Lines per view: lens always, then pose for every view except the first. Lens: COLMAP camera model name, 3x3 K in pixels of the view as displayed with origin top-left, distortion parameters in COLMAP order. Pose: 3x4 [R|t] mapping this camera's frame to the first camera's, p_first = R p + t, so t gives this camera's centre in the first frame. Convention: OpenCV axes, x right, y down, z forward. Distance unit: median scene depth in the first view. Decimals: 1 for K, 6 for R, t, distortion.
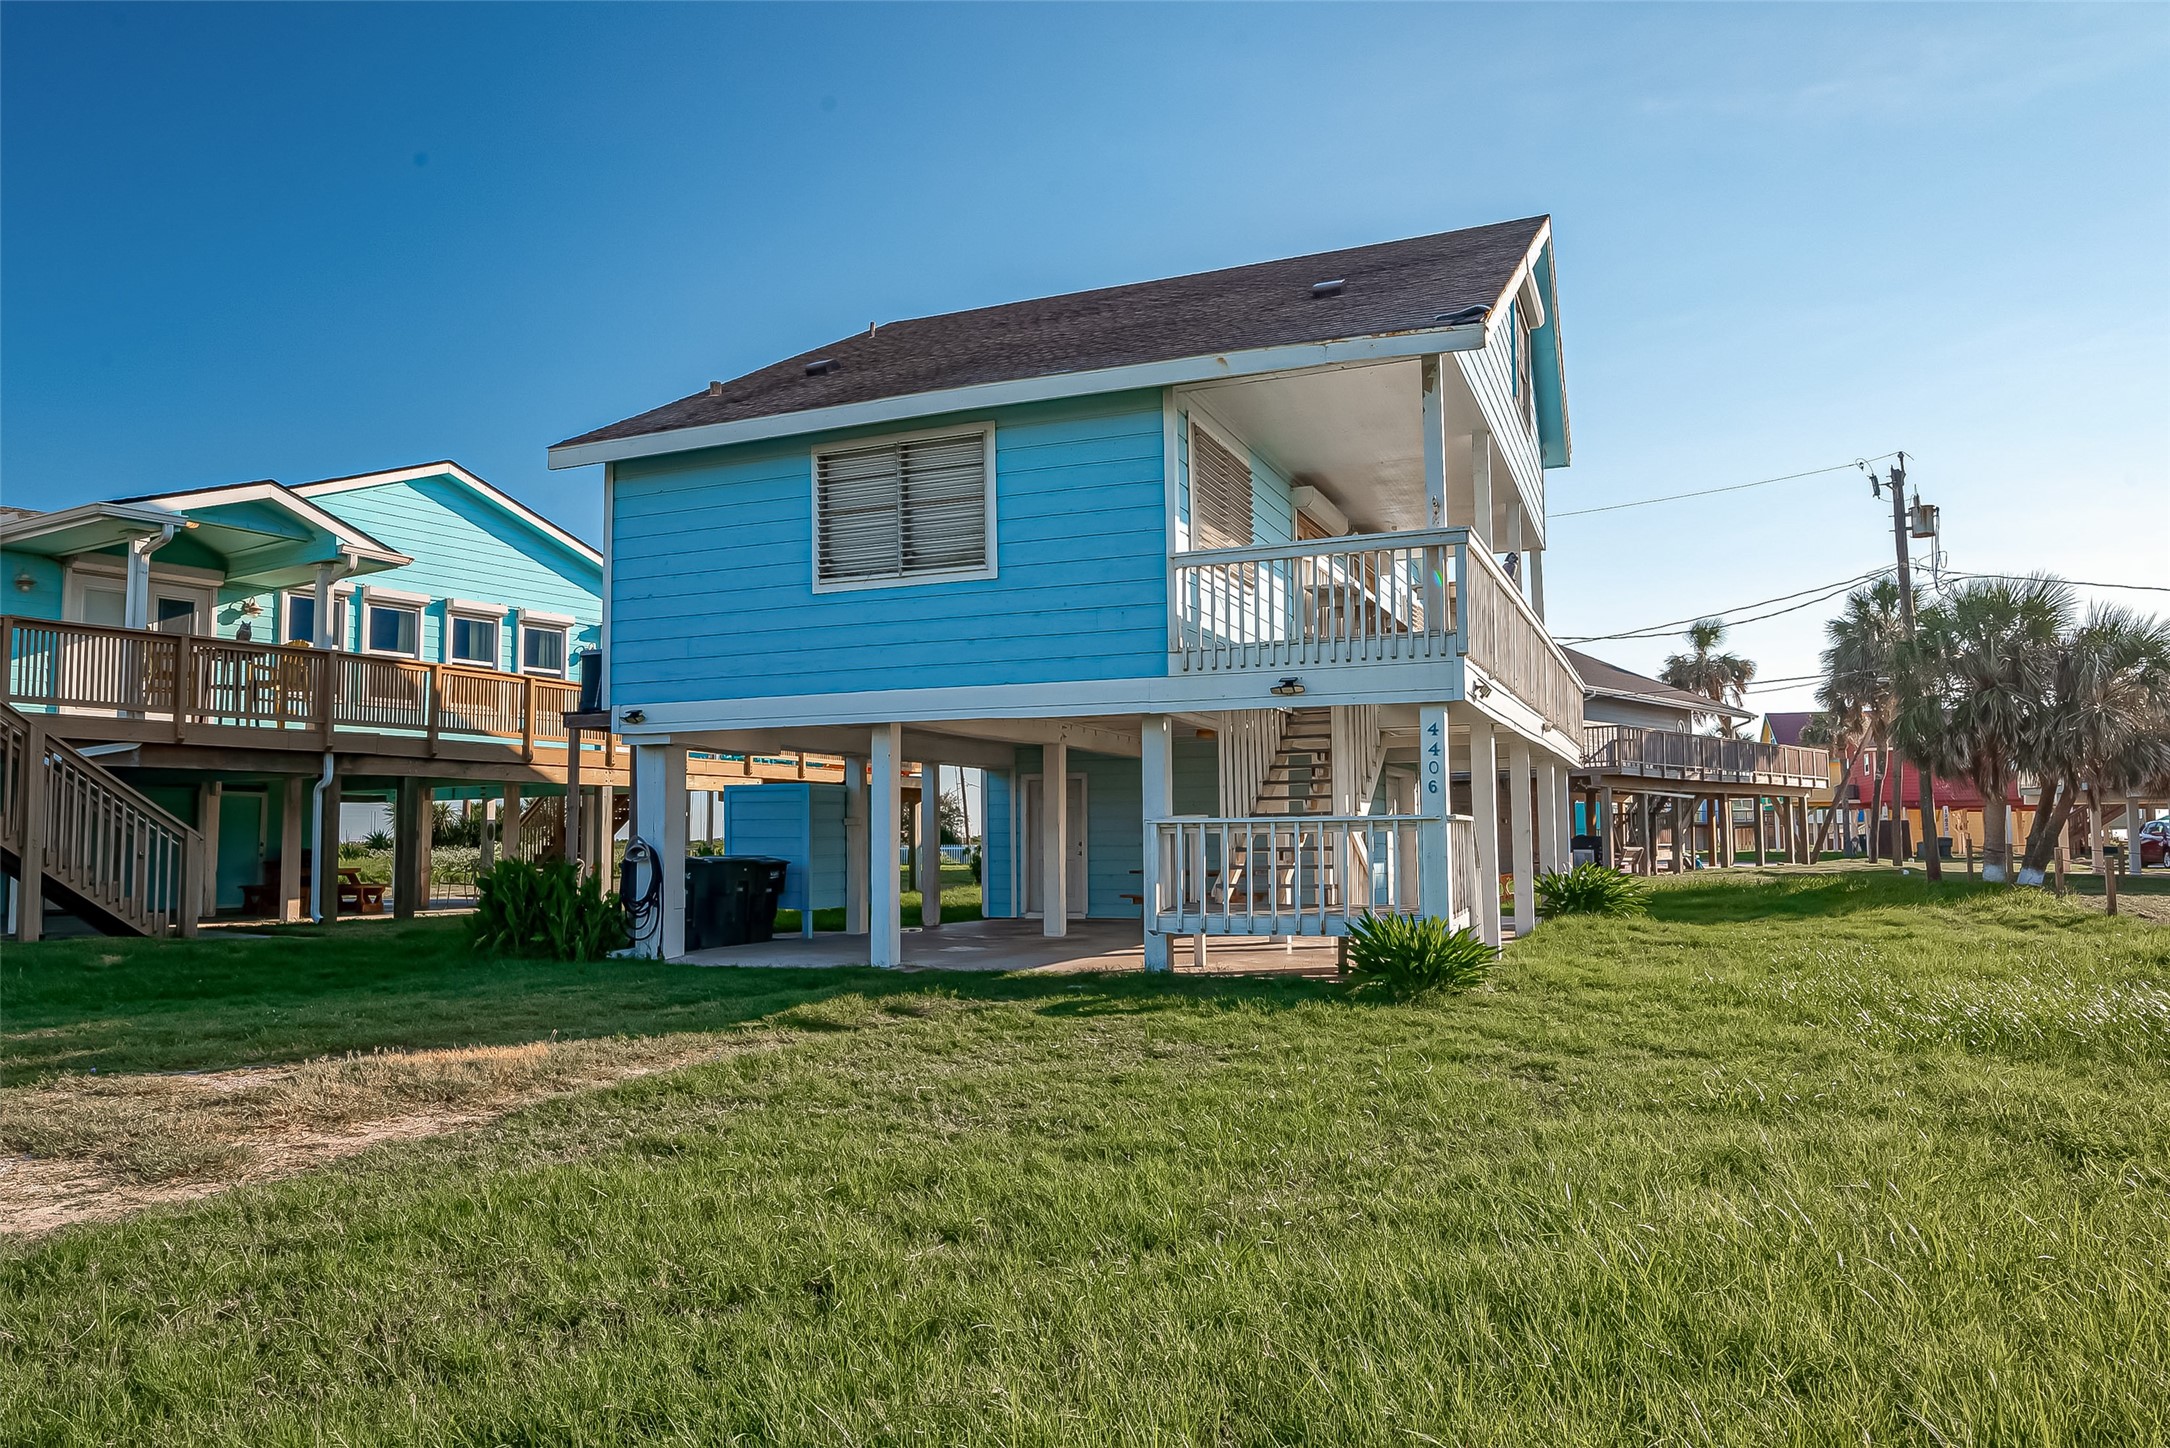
lens RADIAL K [[1512.7, 0, 1085.0], [0, 1512.7, 724.0], [0, 0, 1]] dist [-0.012614, -0.000275]
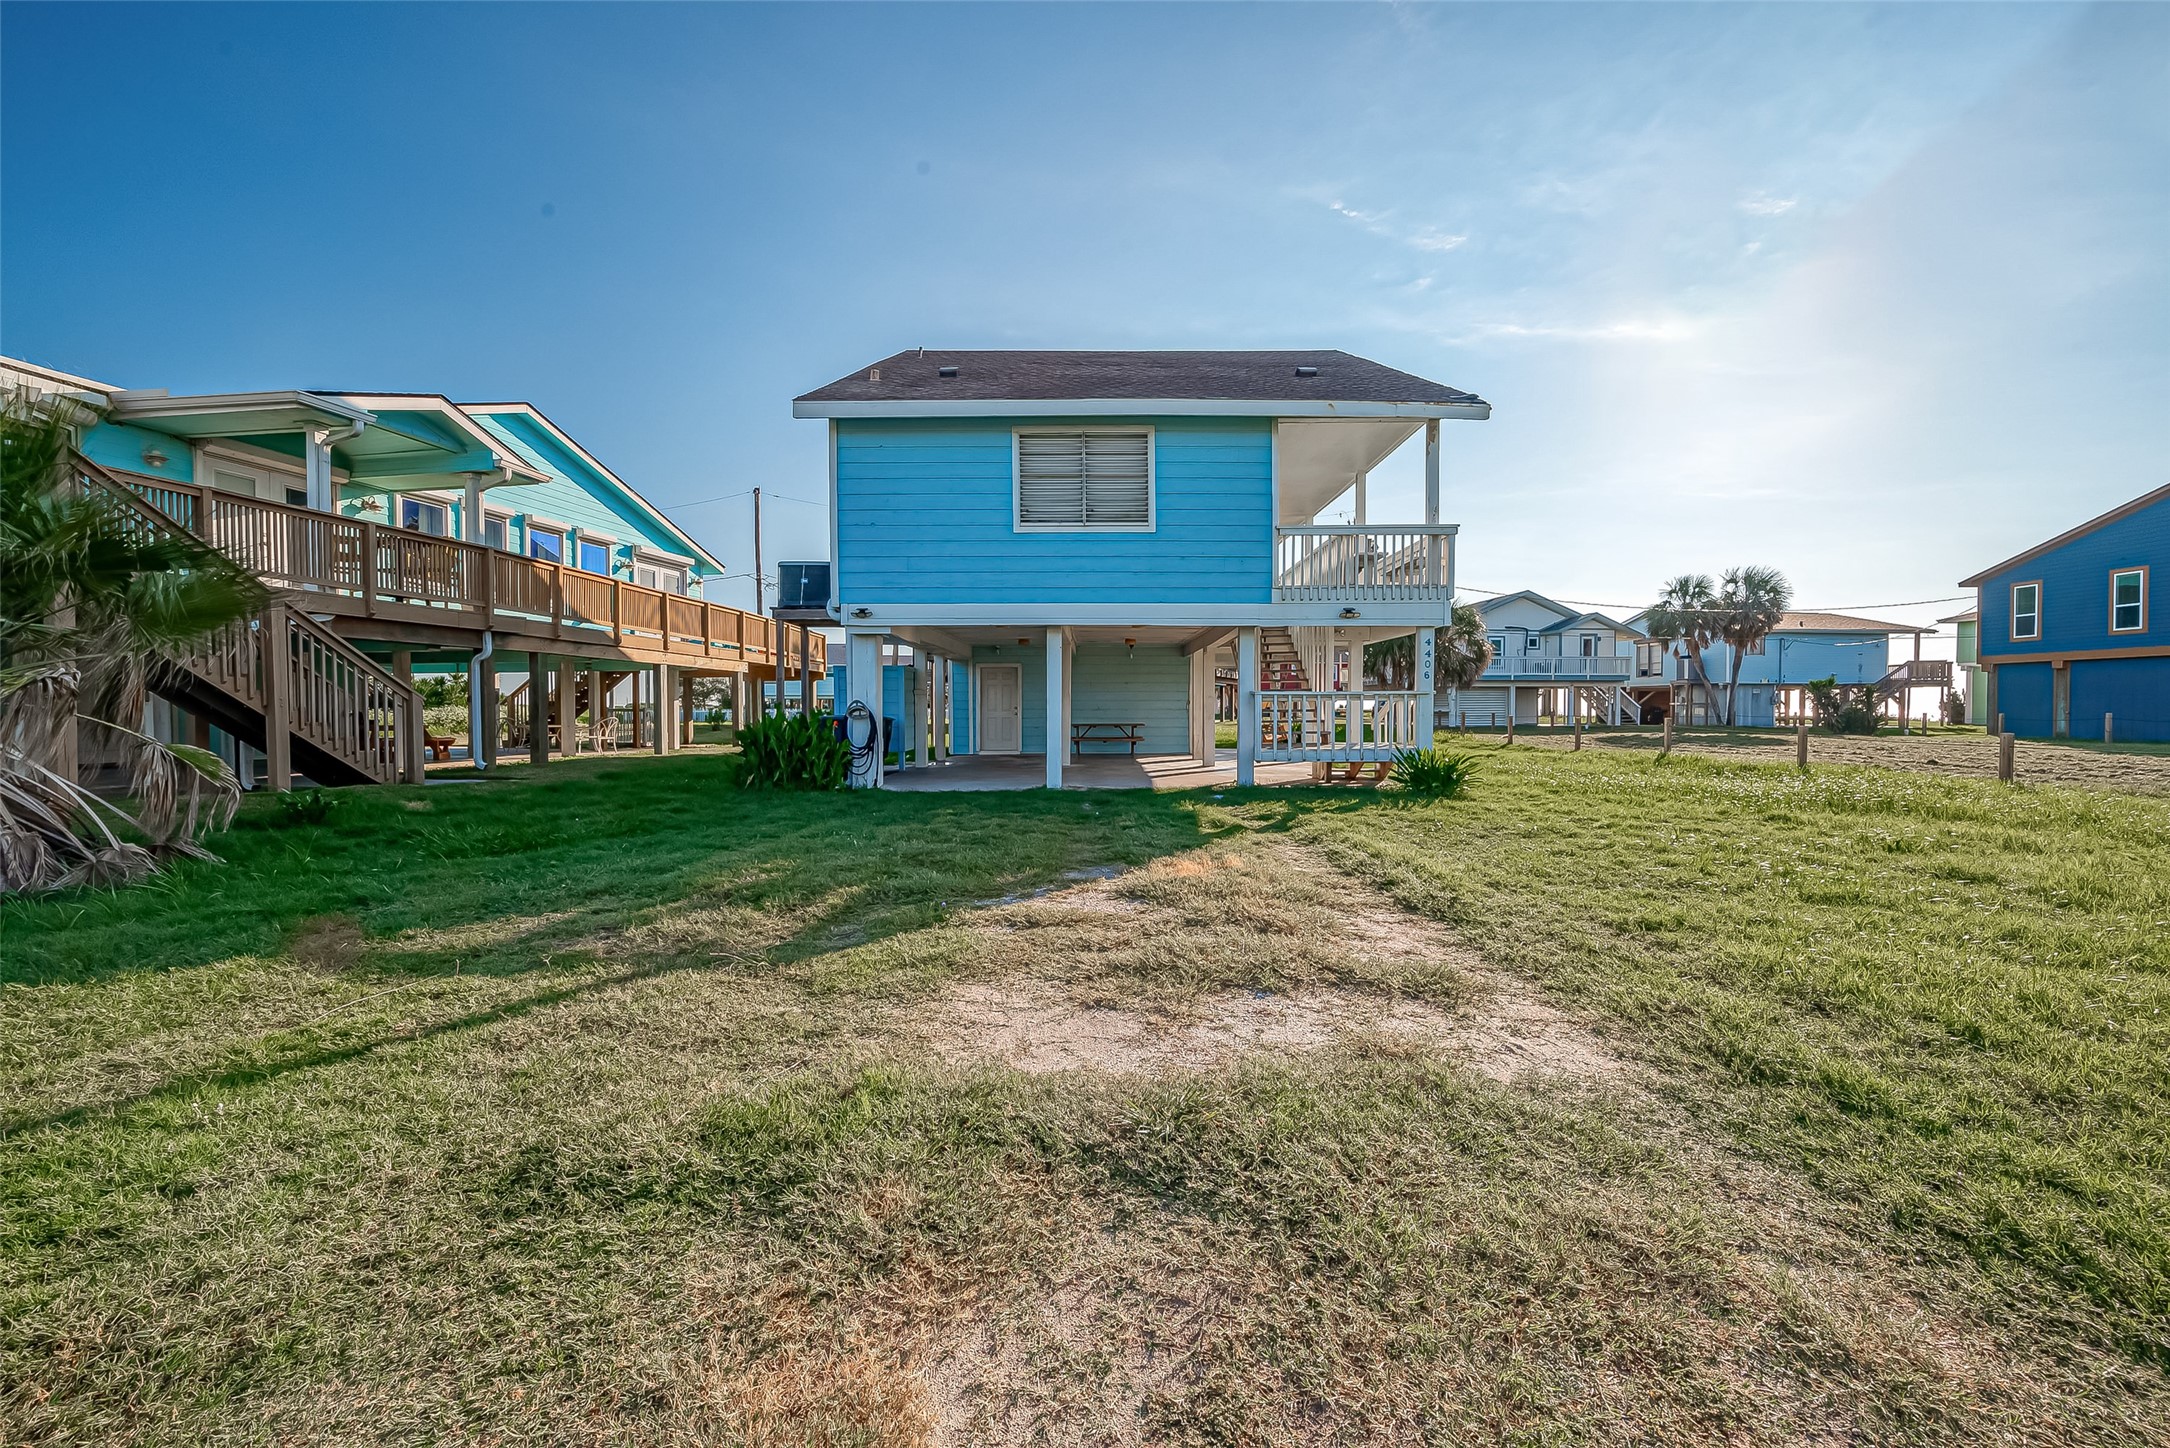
lens RADIAL K [[852.0, 0, 1090.5], [0, 852.0, 723.7], [0, 0, 1]] dist [0.000514, 0.000096]
pose [[0.917051, -0.002516, 0.398761, -0.392897], [-0.035696, 0.995448, 0.088374, 0.018346], [-0.397168, -0.095278, 0.912787, 0.195275]]
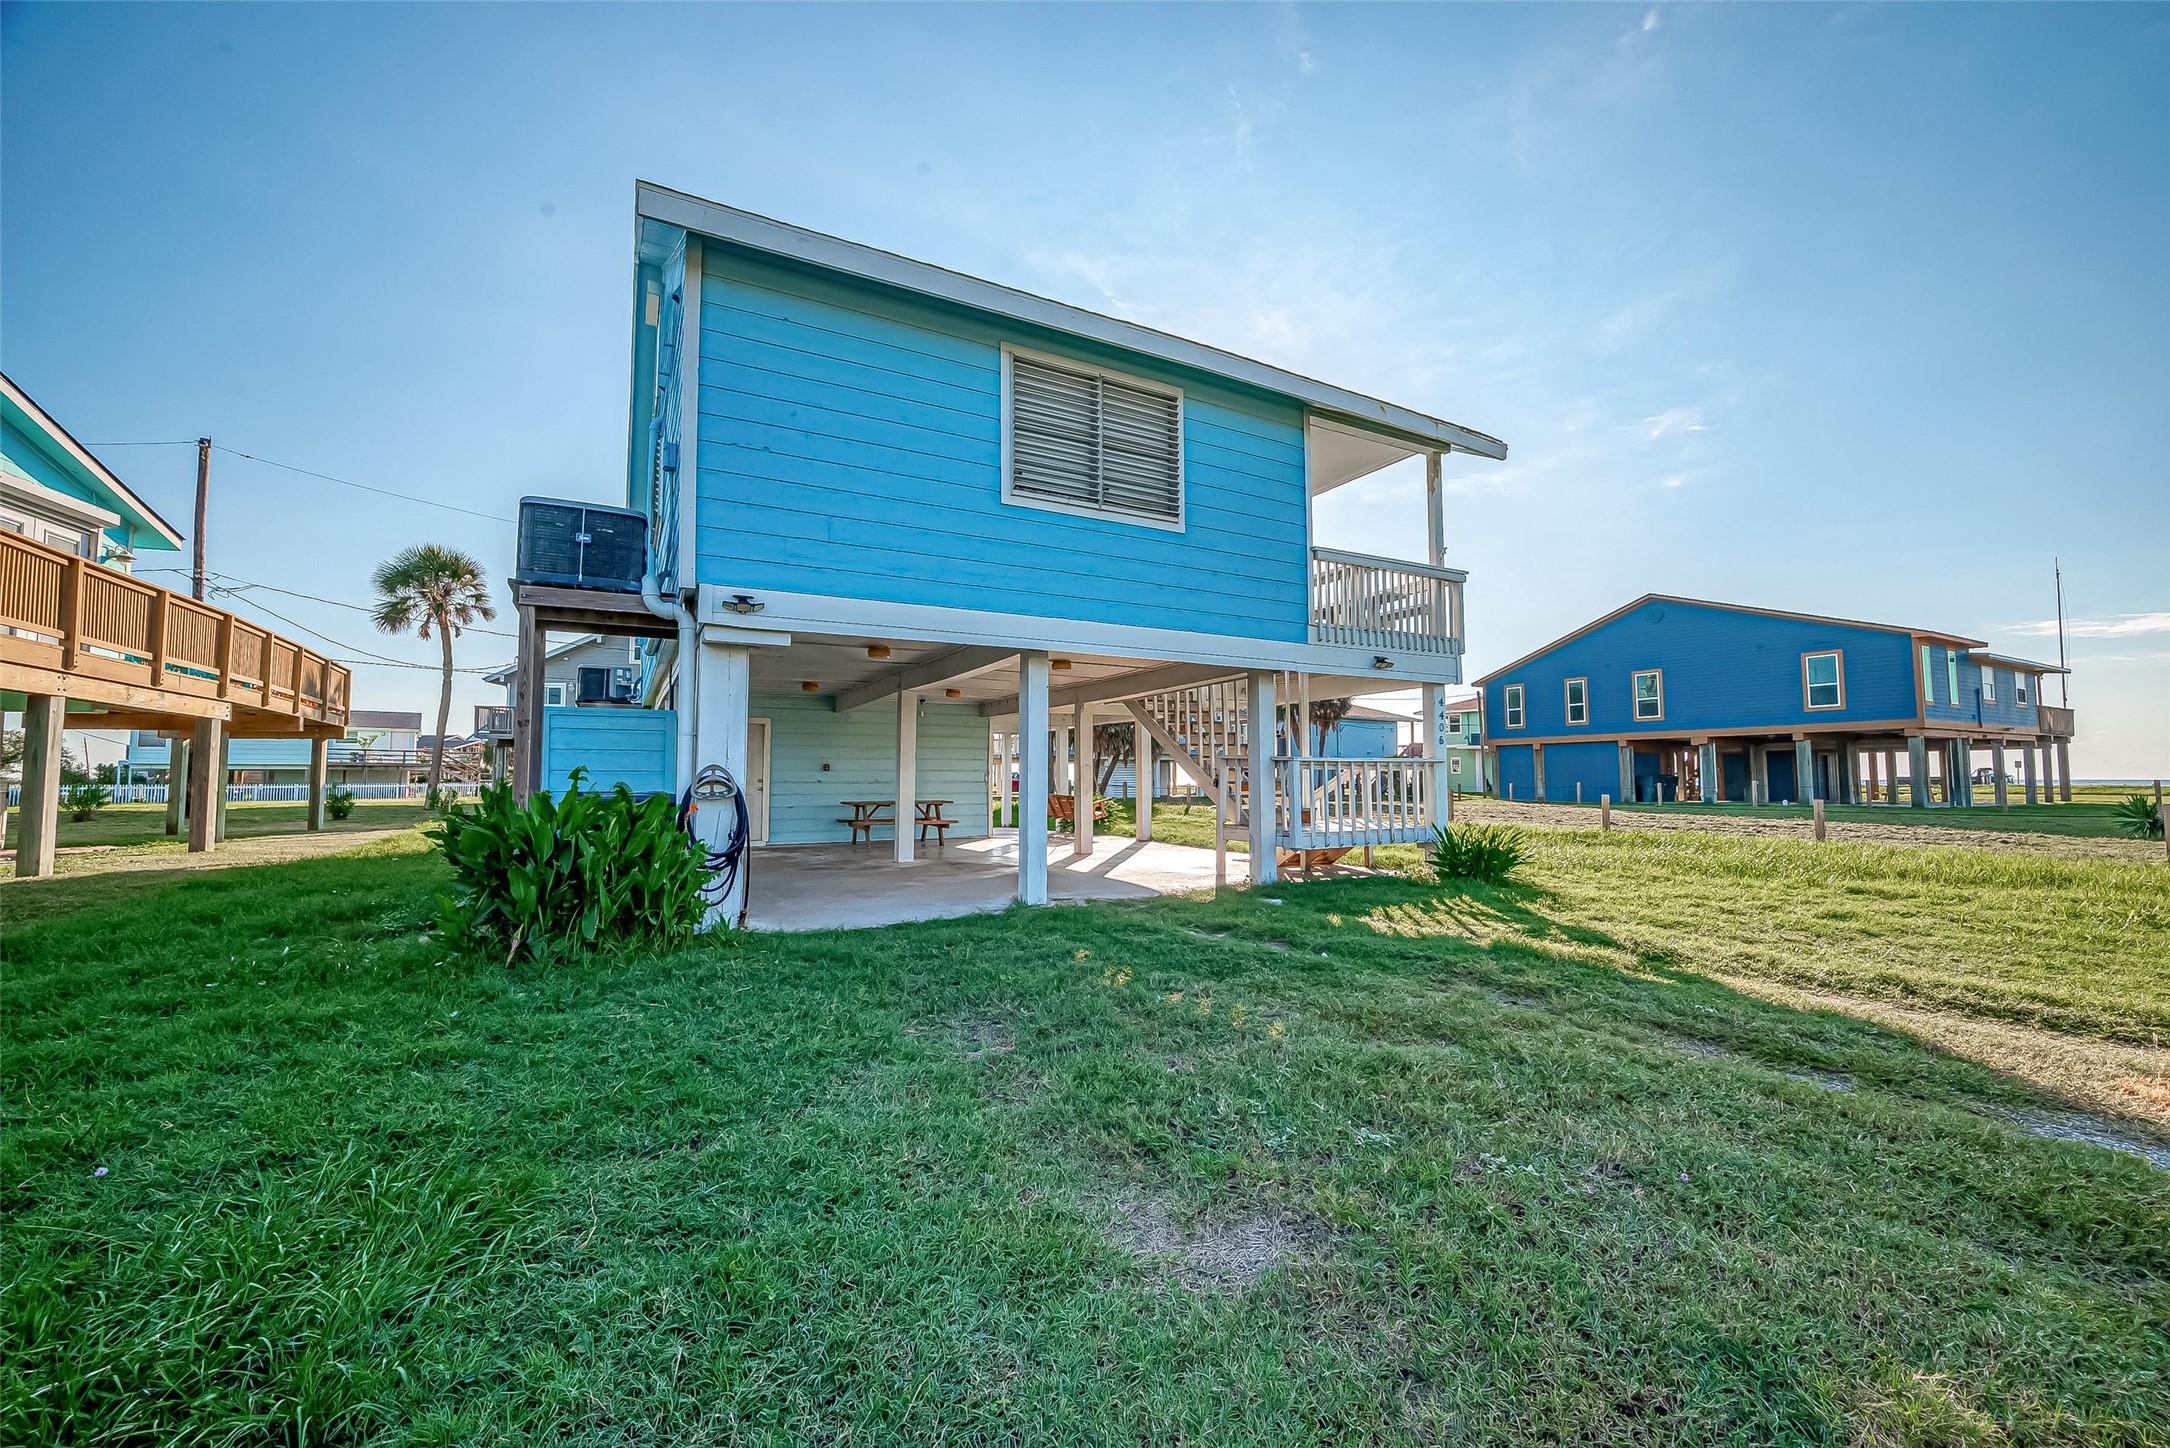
lens RADIAL K [[854.3, 0, 1120.0], [0, 854.3, 725.4], [0, 0, 1]] dist [-0.003726, -0.000551]
pose [[0.605159, 0.053749, 0.794288, -0.486662], [-0.061395, 0.997898, -0.020751, 0.049264], [-0.793734, -0.036208, 0.607186, 0.562963]]
